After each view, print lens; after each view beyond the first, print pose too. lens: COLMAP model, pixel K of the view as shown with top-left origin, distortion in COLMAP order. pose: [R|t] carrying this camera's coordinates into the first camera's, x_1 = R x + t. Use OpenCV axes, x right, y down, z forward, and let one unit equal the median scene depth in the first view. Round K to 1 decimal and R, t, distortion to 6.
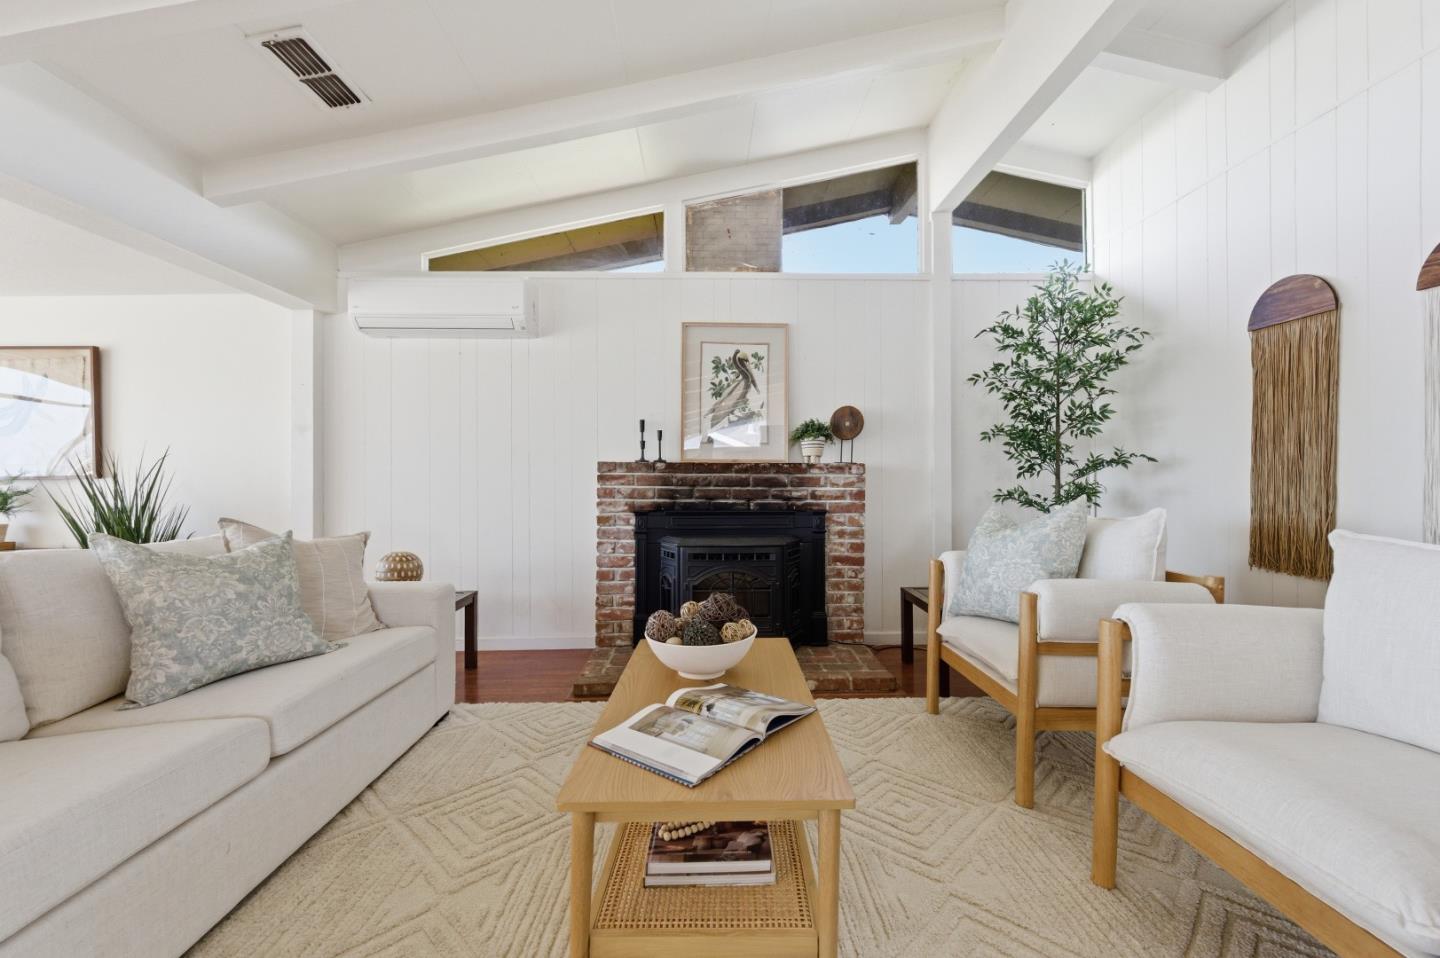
lens RADIAL K [[571.2, 0, 721.8], [0, 571.2, 475.4], [0, 0, 1]] dist [-0.000312, -0.000076]
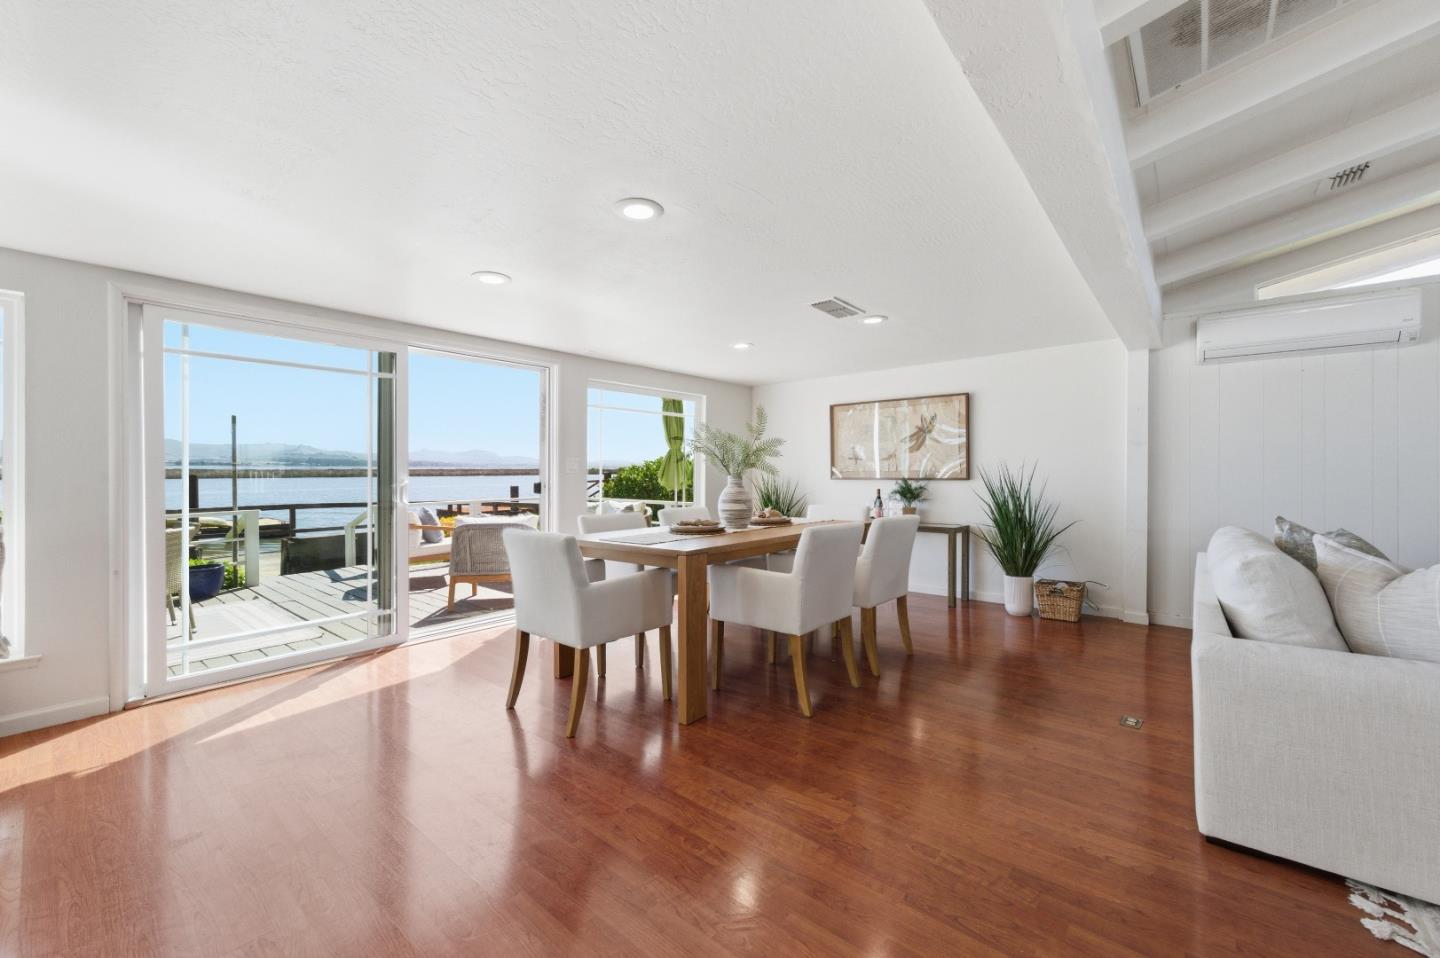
lens RADIAL K [[571.2, 0, 721.8], [0, 571.2, 475.4], [0, 0, 1]] dist [-0.000312, -0.000076]
pose [[0.749141, 0.013308, -0.662277, -0.589471], [-0.009674, 0.999911, 0.009150, -0.013877], [0.662340, -0.000448, 0.749203, -0.561577]]
